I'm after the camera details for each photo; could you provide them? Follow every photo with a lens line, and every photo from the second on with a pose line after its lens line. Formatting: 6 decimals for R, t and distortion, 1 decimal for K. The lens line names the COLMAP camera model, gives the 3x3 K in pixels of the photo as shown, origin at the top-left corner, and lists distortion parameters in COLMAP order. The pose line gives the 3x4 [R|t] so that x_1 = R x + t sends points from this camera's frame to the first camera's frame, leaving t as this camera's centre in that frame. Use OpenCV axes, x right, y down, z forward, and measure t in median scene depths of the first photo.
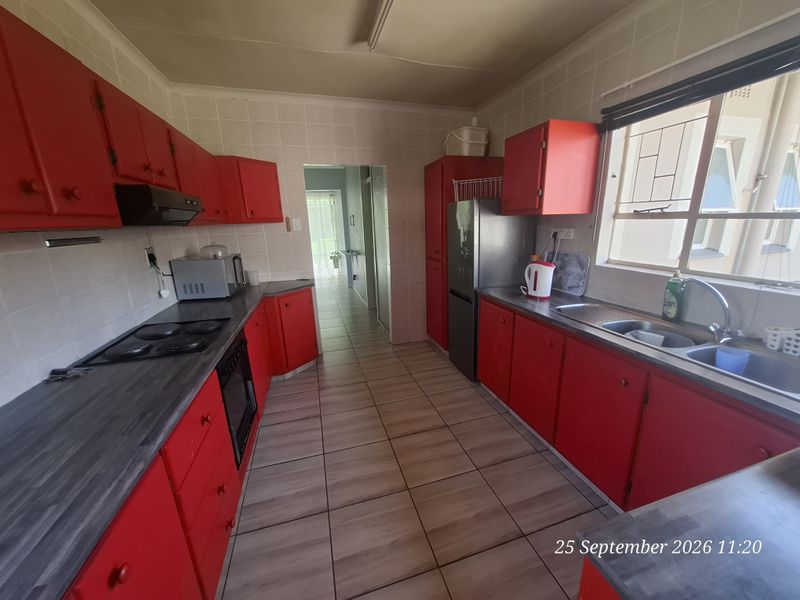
lens RADIAL K [[315.8, 0, 400.0], [0, 315.8, 300.0], [0, 0, 1]] dist [-0.000173, -0.000066]
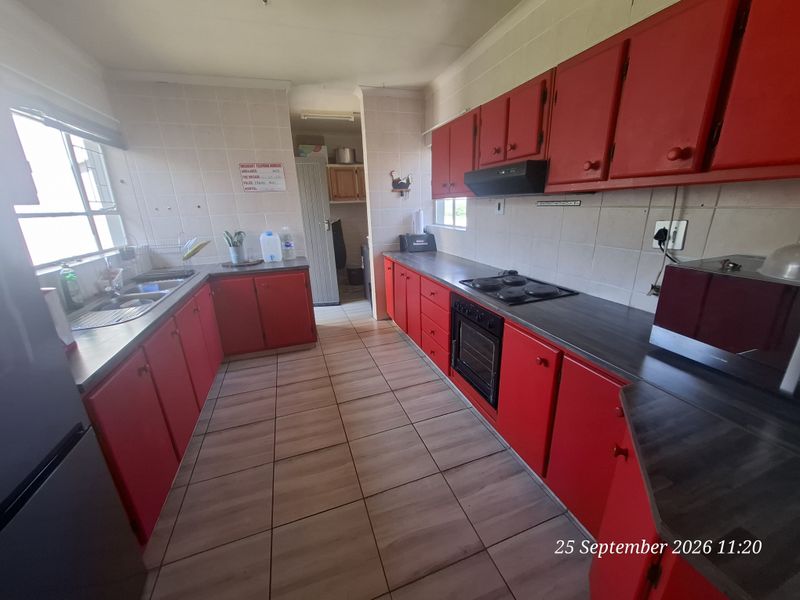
lens RADIAL K [[315.8, 0, 400.0], [0, 315.8, 300.0], [0, 0, 1]] dist [-0.000173, -0.000066]
pose [[-0.995755, 0.079252, -0.046801, -0.185532], [0.040965, 0.836968, 0.545716, -0.430329], [0.082420, 0.541482, -0.836662, 1.652740]]
